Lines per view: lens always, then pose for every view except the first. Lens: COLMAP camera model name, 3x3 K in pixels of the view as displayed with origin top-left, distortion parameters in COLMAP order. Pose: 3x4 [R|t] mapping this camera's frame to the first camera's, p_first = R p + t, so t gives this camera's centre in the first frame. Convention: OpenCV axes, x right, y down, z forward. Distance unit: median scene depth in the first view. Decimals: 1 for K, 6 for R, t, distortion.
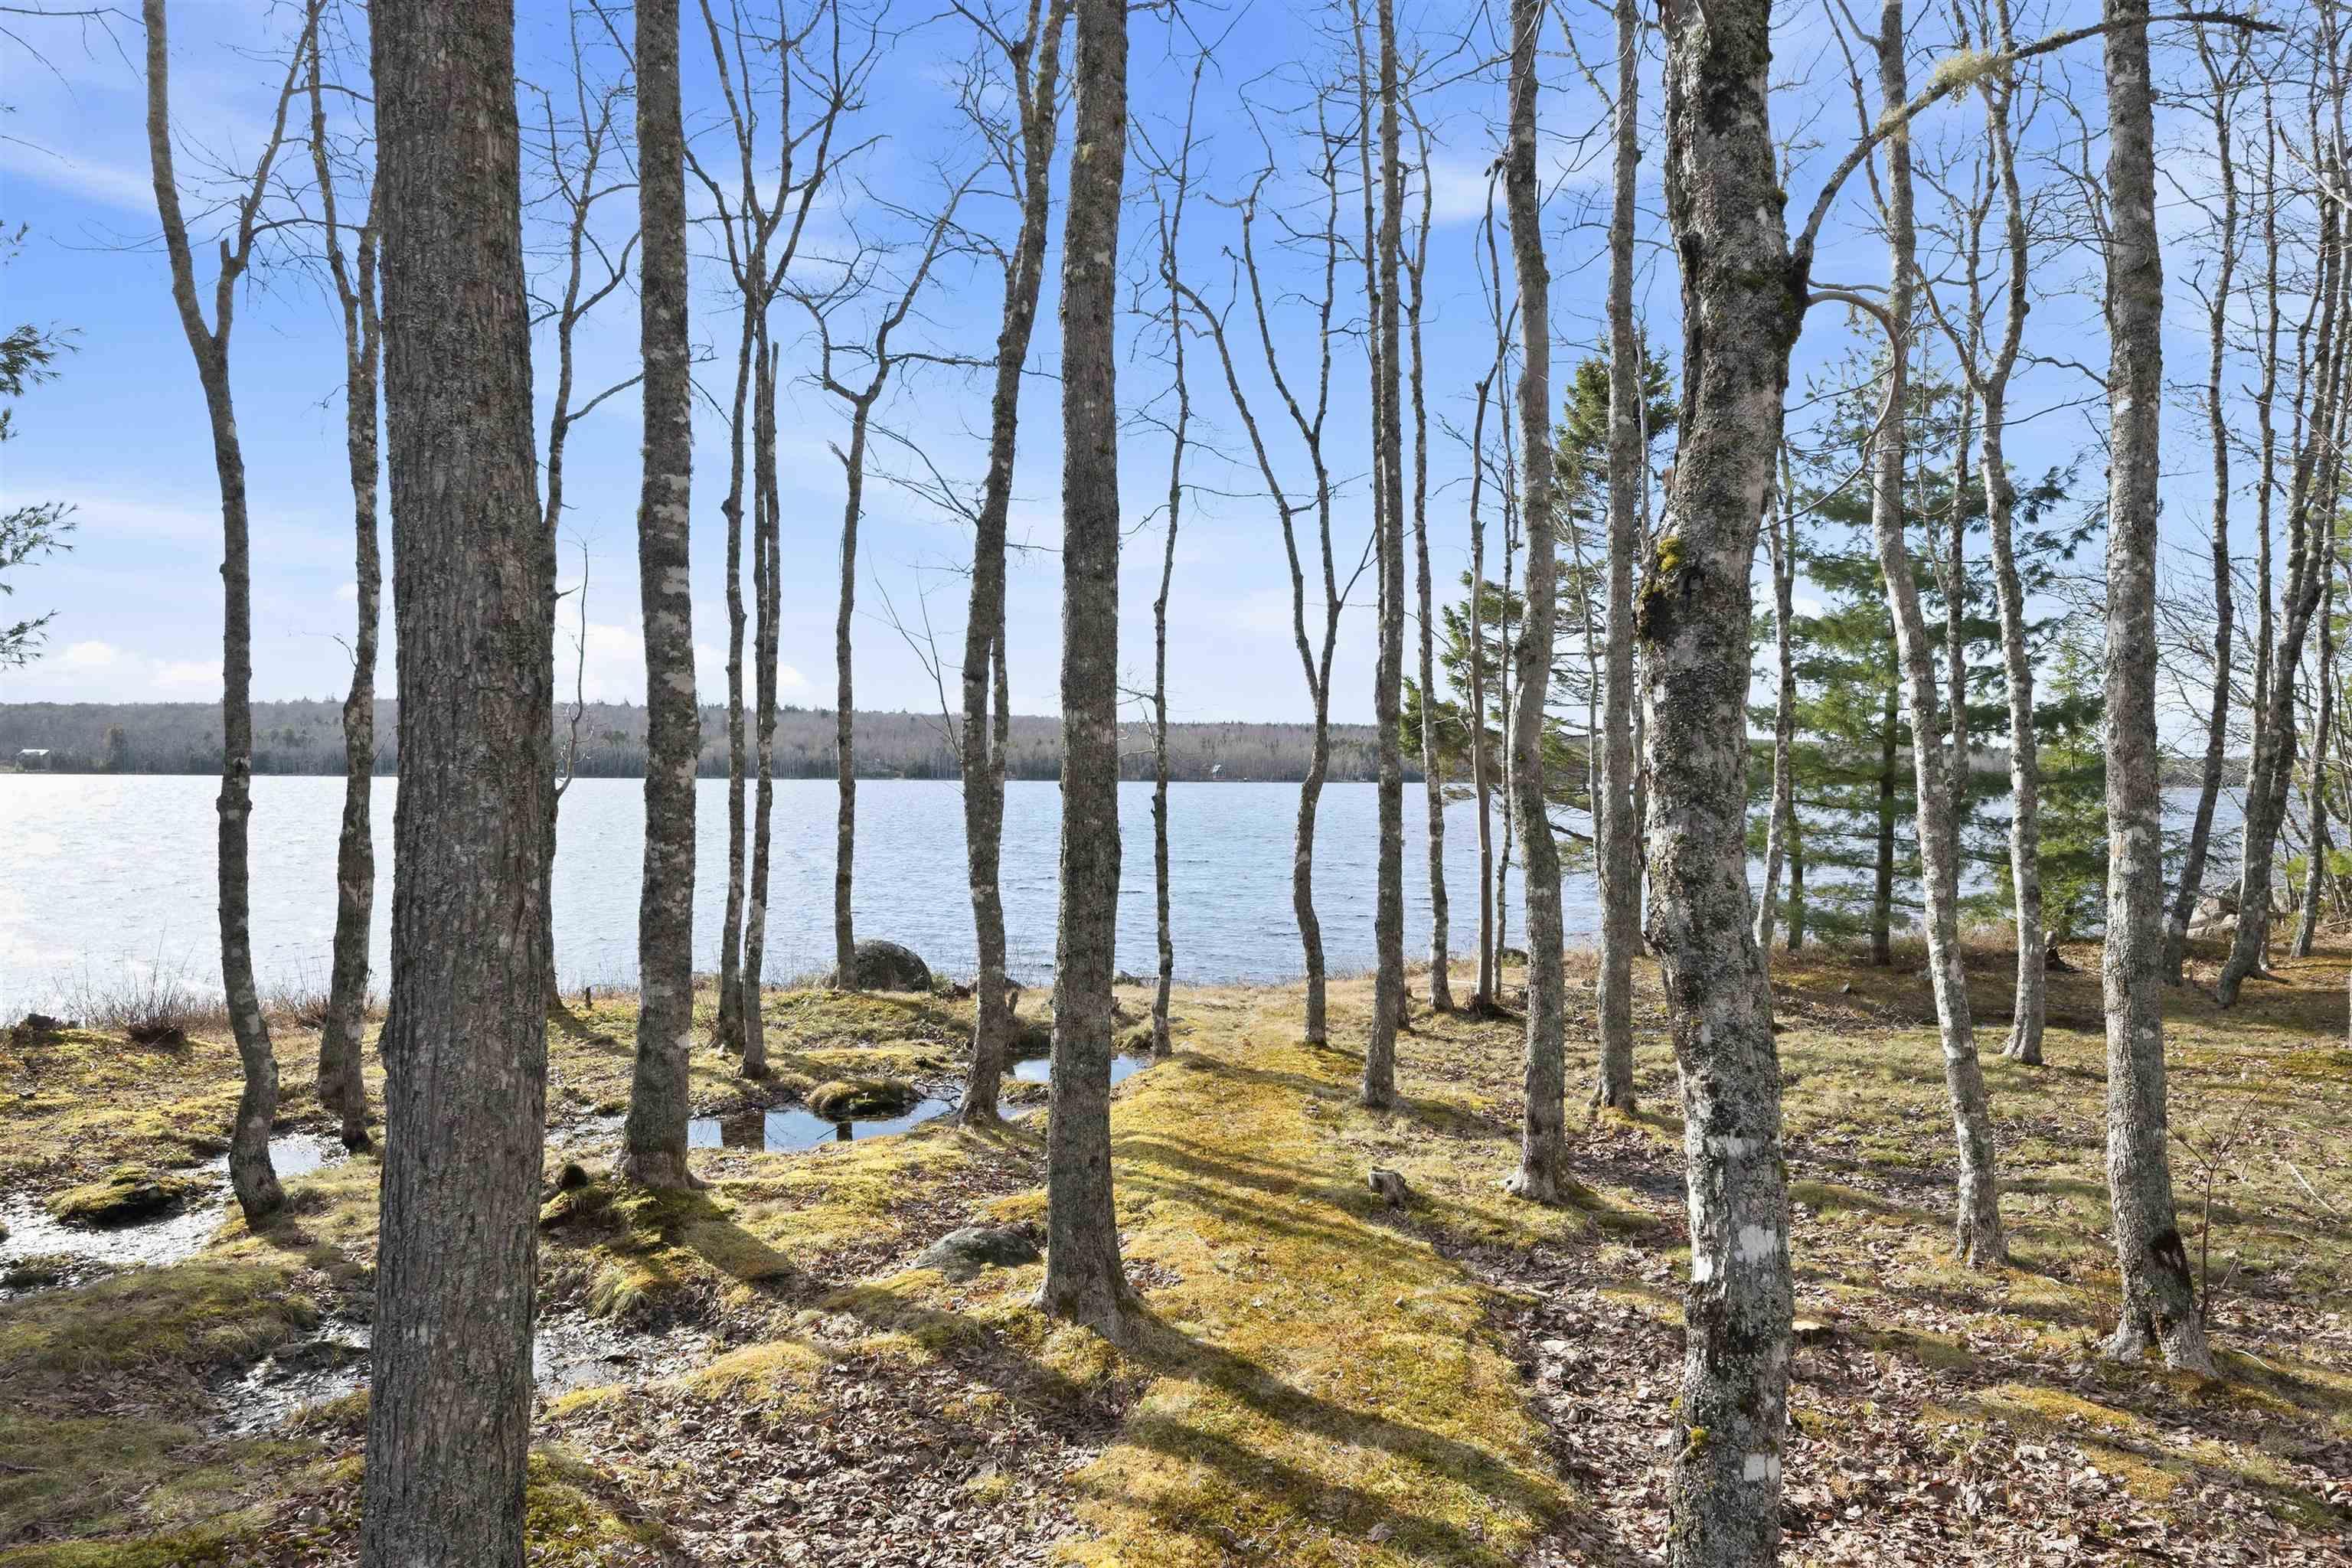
lens RADIAL K [[1517.6, 0, 1186.0], [0, 1517.6, 863.1], [0, 0, 1]] dist [0.001390, 0.000865]
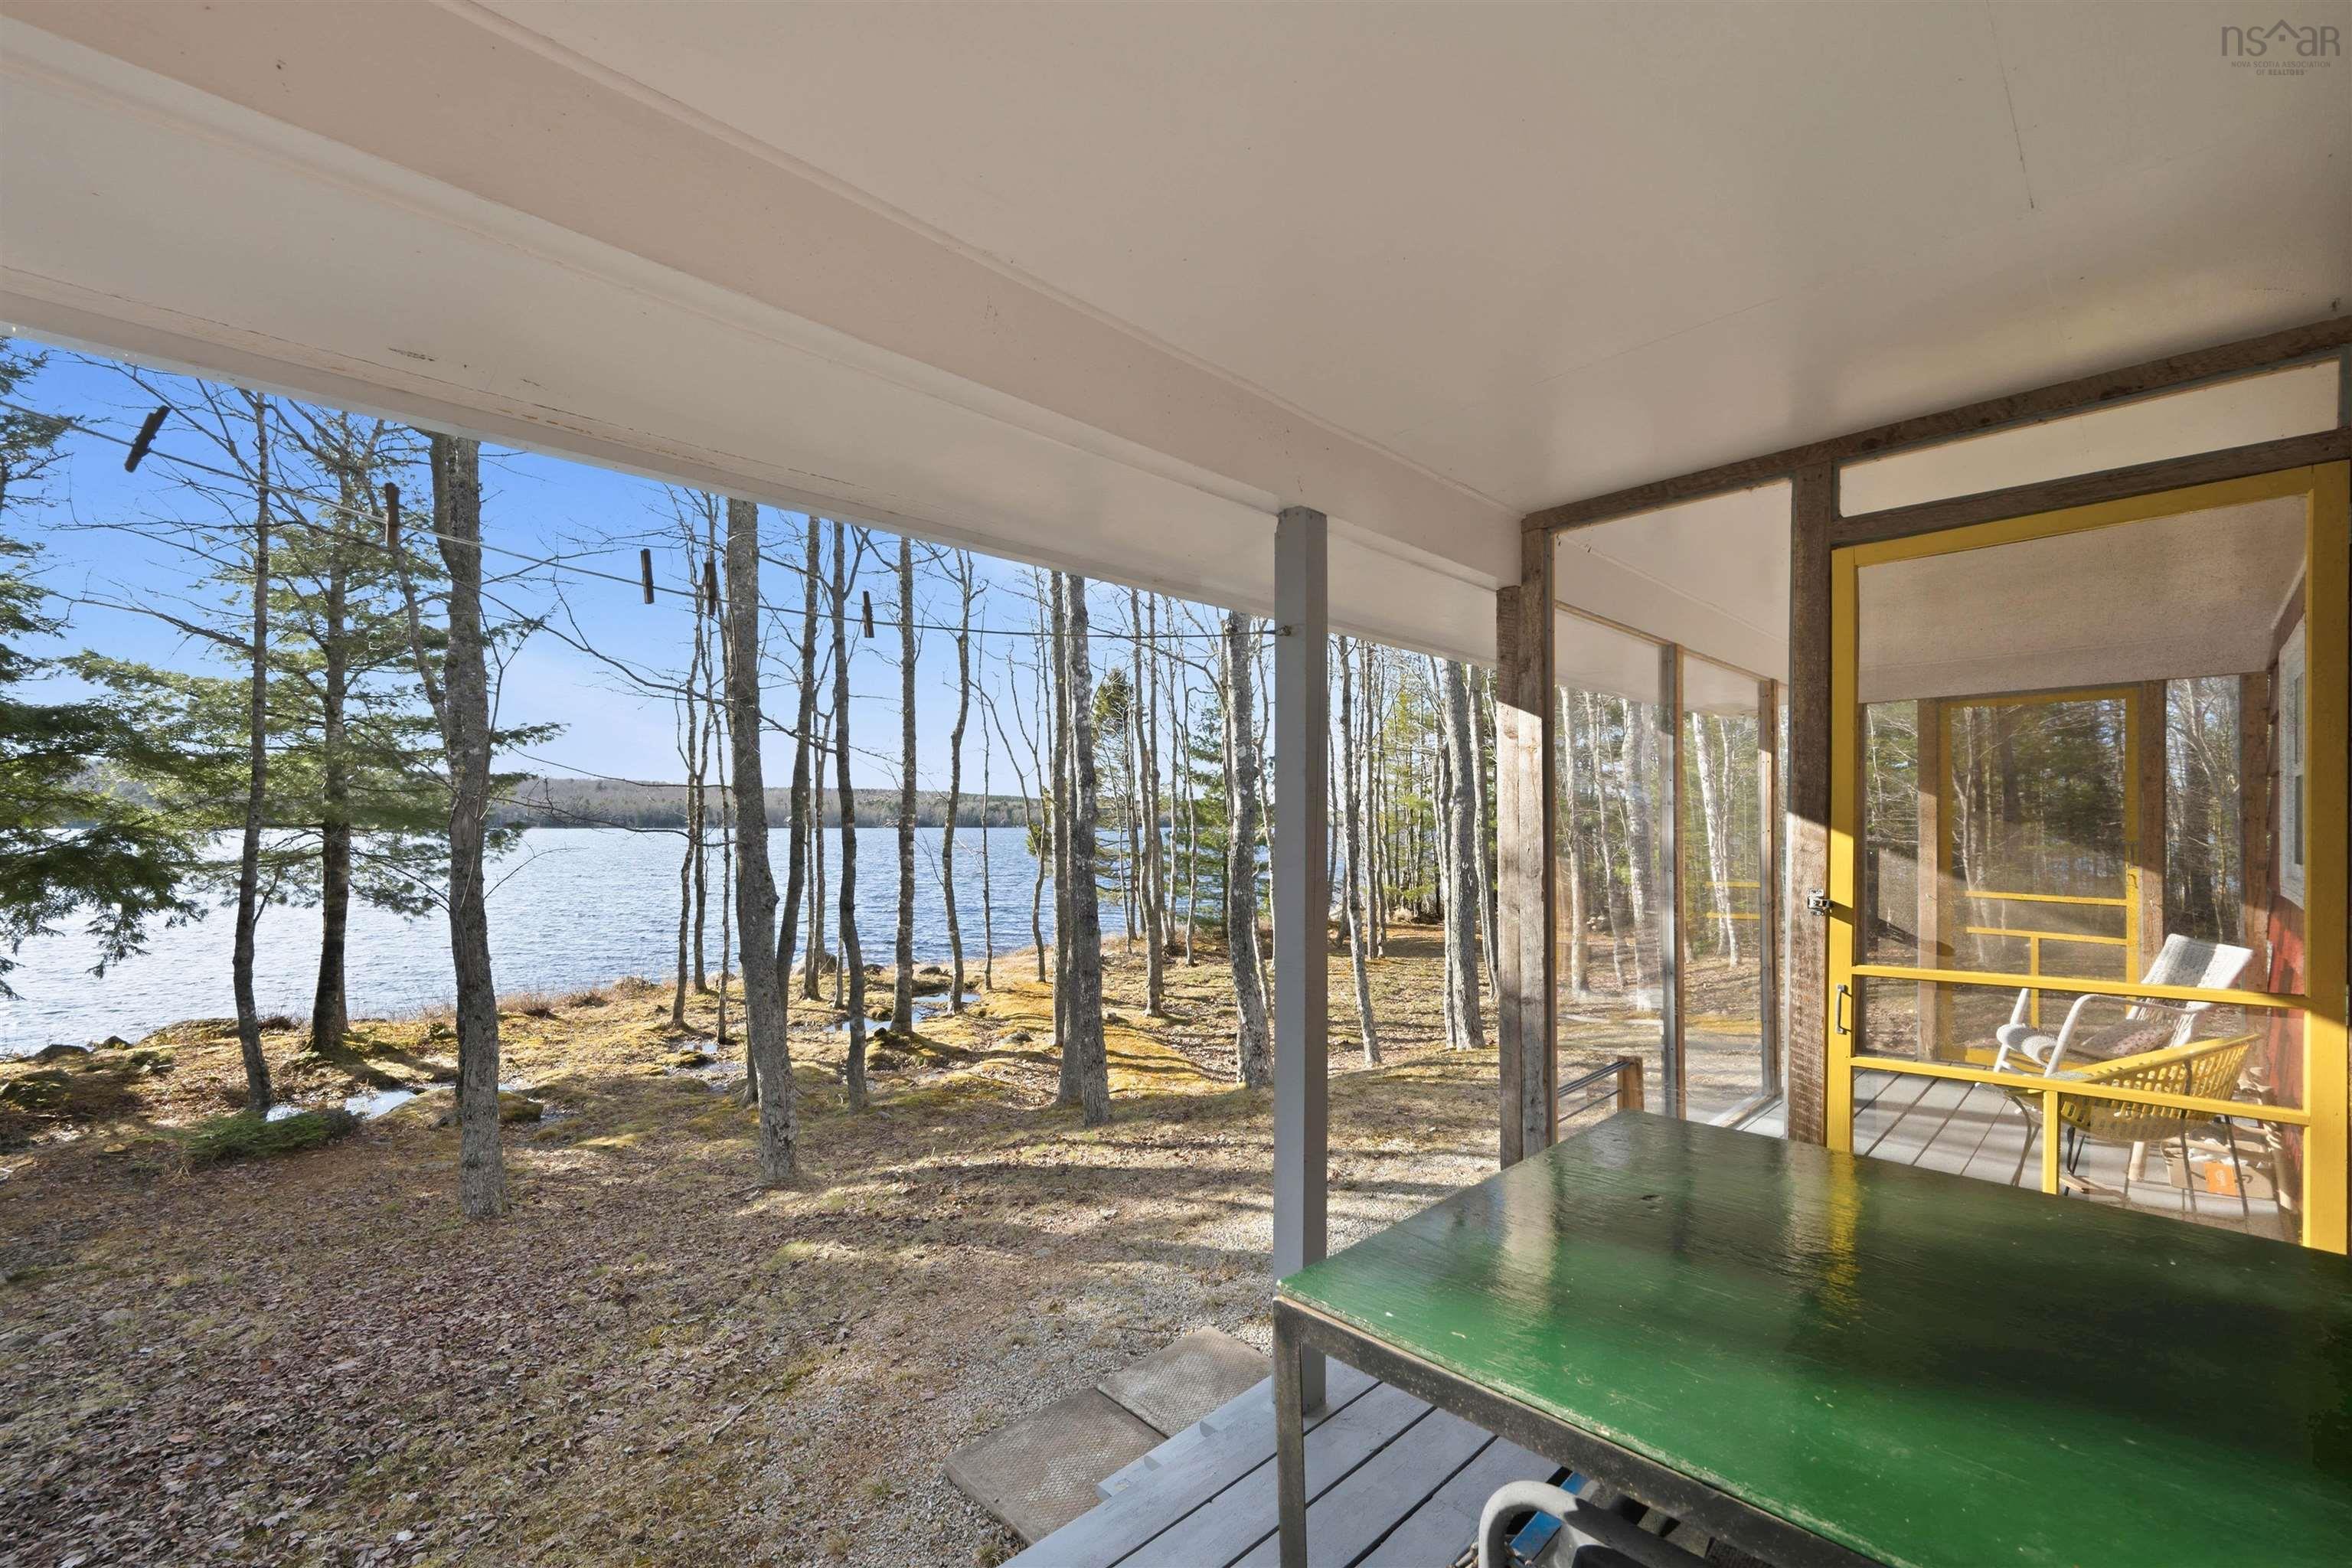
lens RADIAL K [[960.9, 0, 1182.4], [0, 960.9, 815.0], [0, 0, 1]] dist [-0.001157, -0.000167]
pose [[0.918005, -0.004452, 0.396545, -0.420535], [0.030054, 0.997842, -0.058373, -0.077075], [-0.395429, 0.065505, 0.916158, -0.776271]]
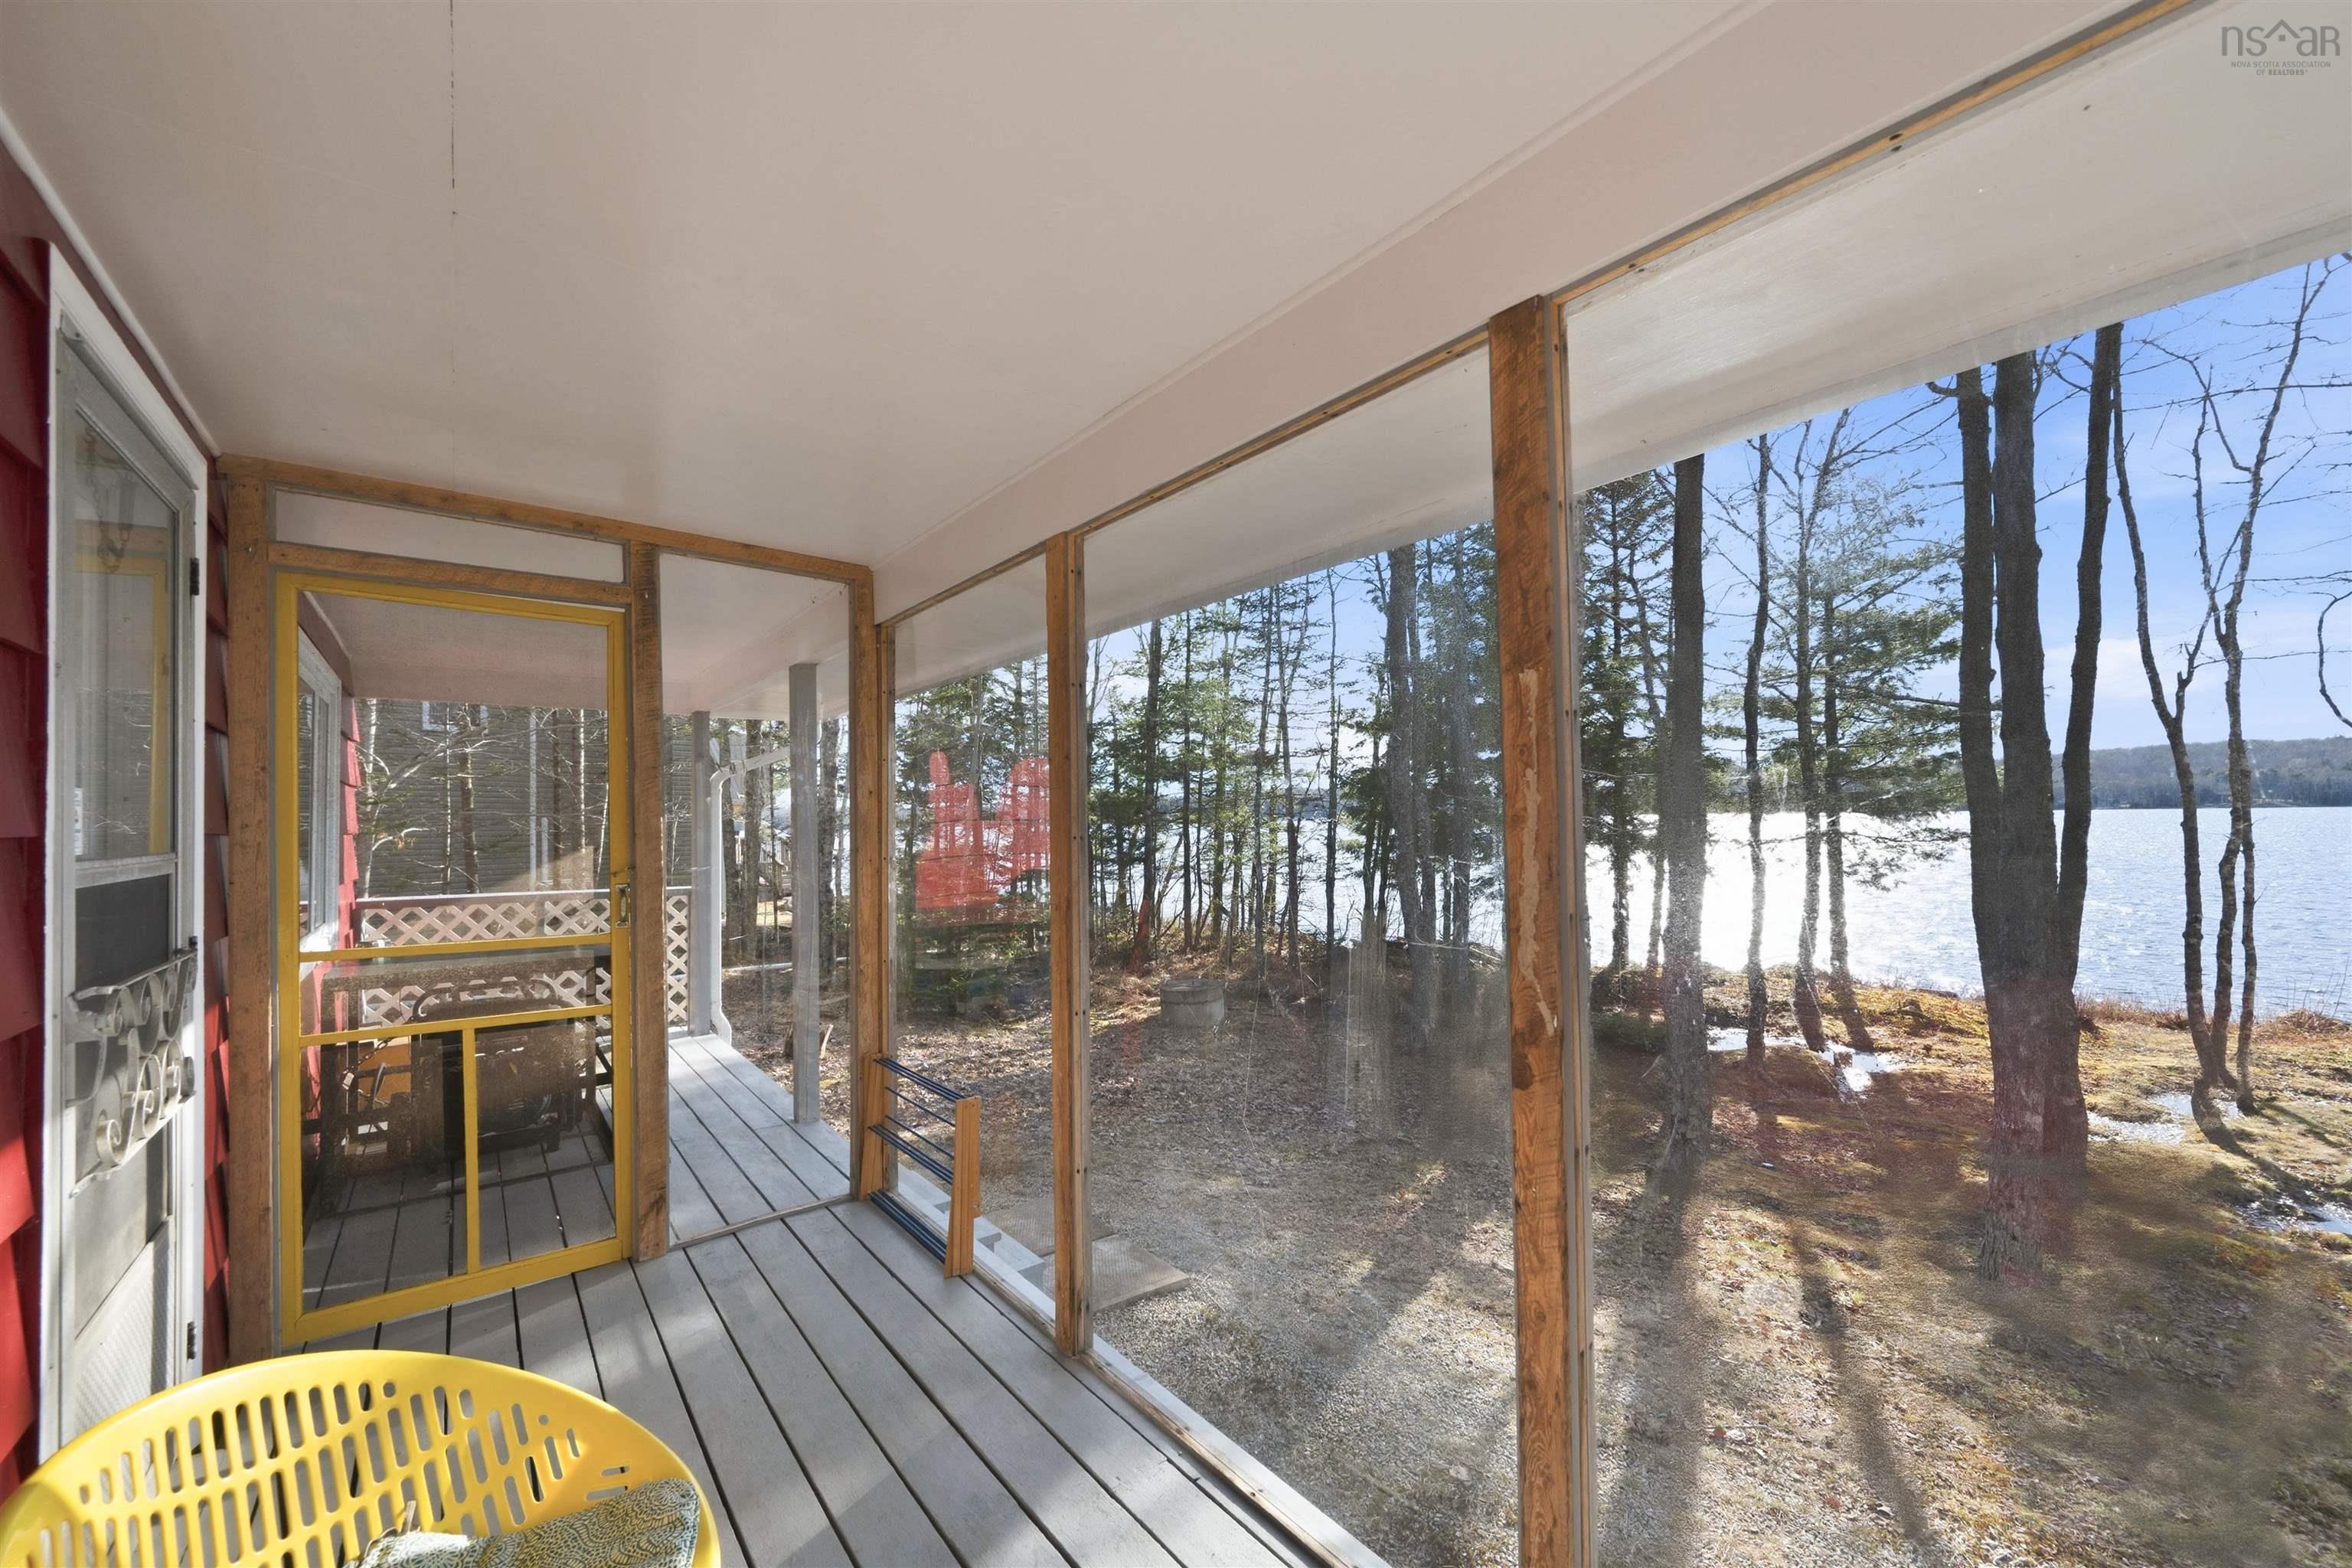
lens RADIAL K [[931.3, 0, 1171.3], [0, 931.3, 796.1], [0, 0, 1]] dist [-0.002182, -0.000485]
pose [[0.296035, -0.034422, -0.954557, 0.141733], [-0.035932, 0.998242, -0.047141, -0.085166], [0.954501, 0.048255, 0.294278, -0.538399]]
